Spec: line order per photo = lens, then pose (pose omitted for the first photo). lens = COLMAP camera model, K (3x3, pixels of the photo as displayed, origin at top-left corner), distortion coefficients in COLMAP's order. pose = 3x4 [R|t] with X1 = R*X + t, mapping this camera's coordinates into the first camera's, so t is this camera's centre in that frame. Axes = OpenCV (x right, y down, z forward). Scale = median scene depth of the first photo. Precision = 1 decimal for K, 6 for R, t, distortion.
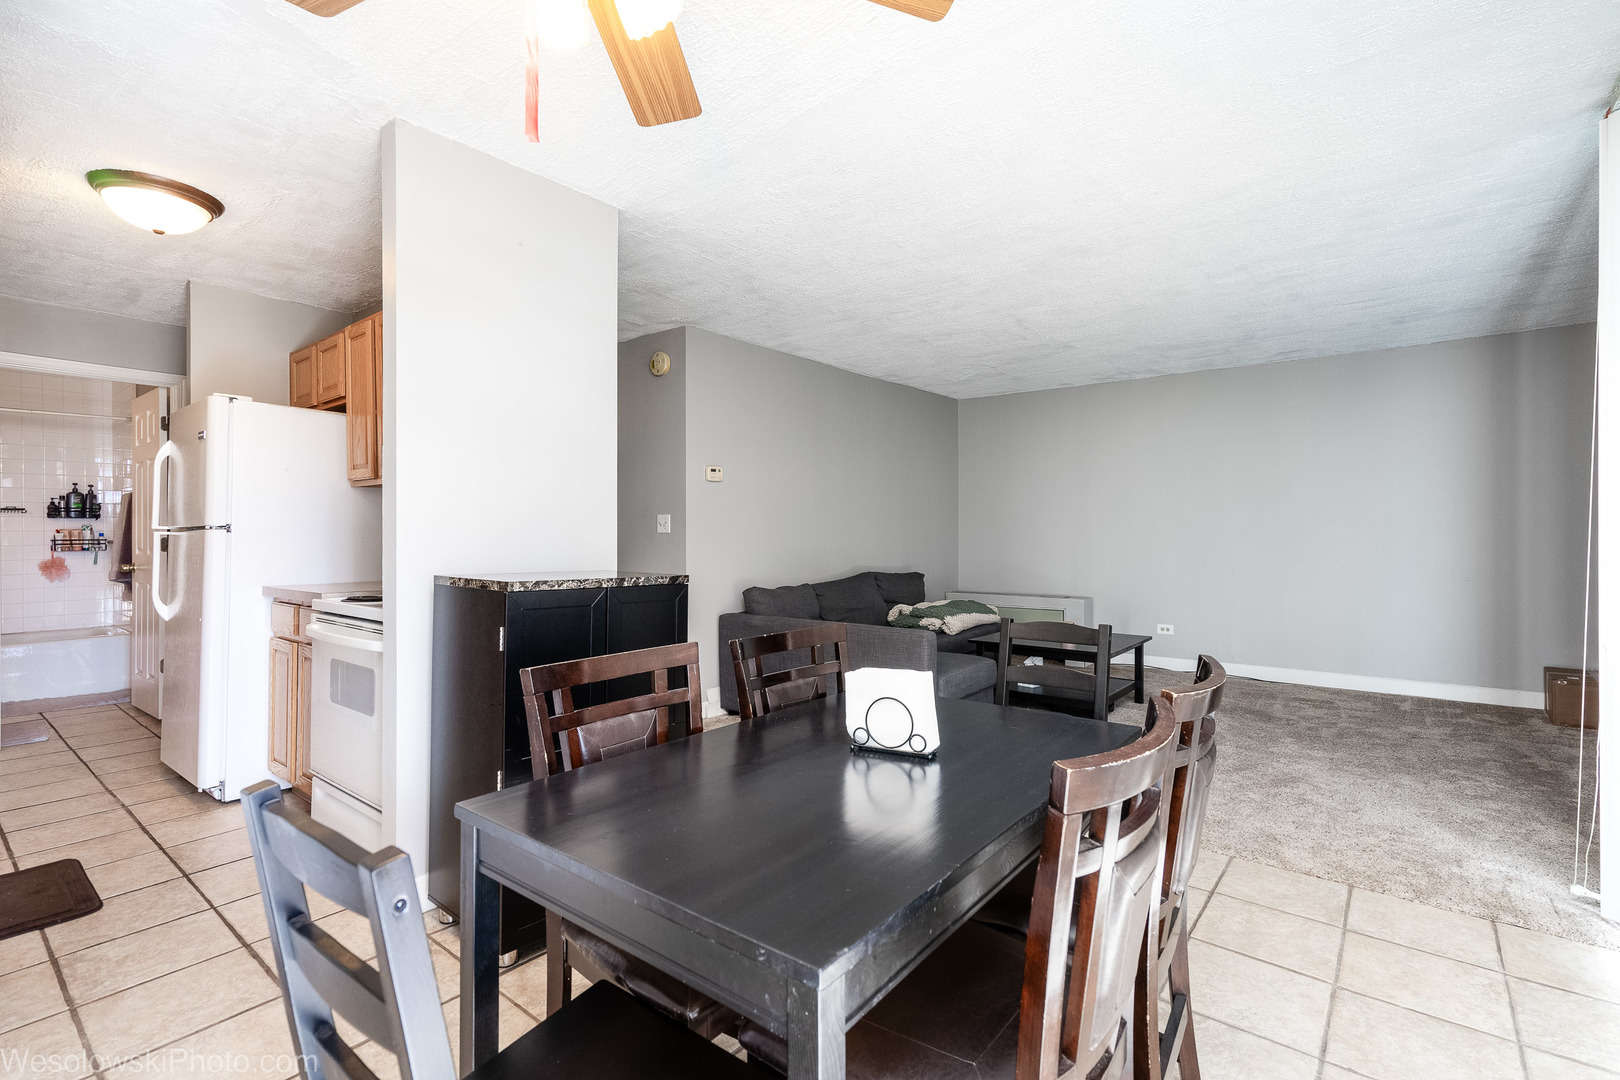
lens RADIAL K [[726.9, 0, 815.7], [0, 726.9, 544.4], [0, 0, 1]] dist [0.000646, 0.007388]
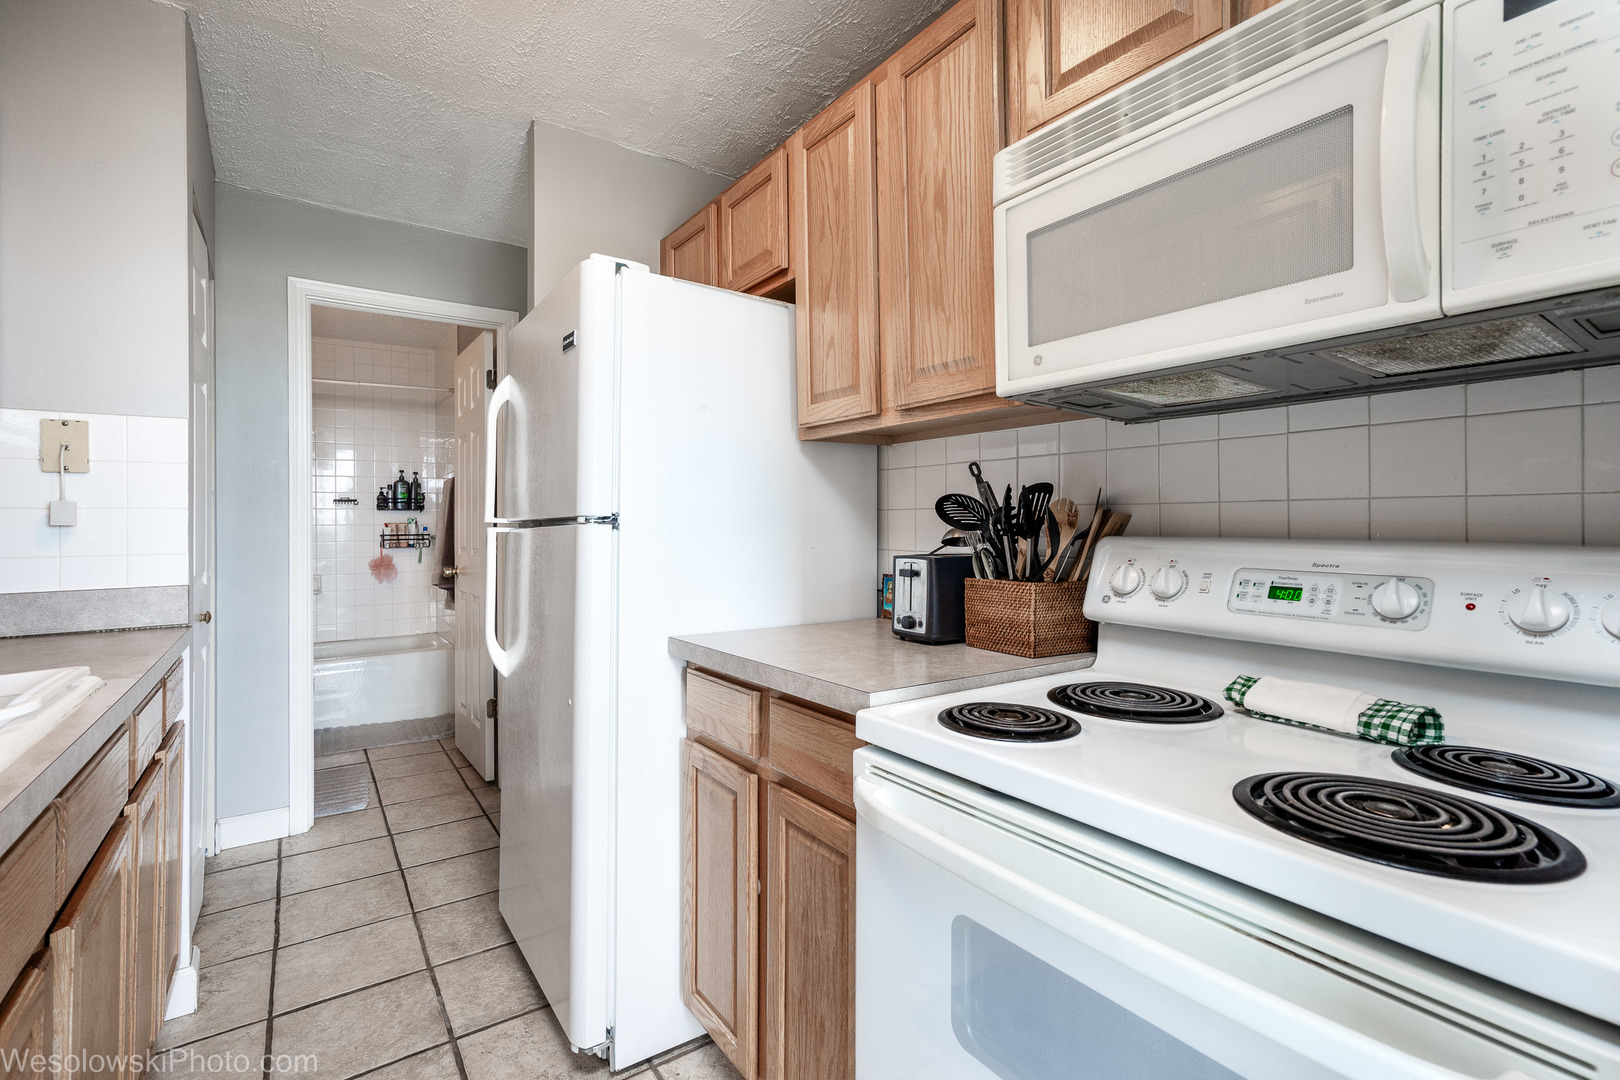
lens RADIAL K [[726.9, 0, 815.7], [0, 726.9, 544.4], [0, 0, 1]] dist [0.000646, 0.007388]
pose [[0.959446, 0.007654, -0.281790, -0.322425], [-0.004626, 0.999924, 0.011409, -0.007846], [0.281856, -0.009643, 0.959408, 0.338740]]
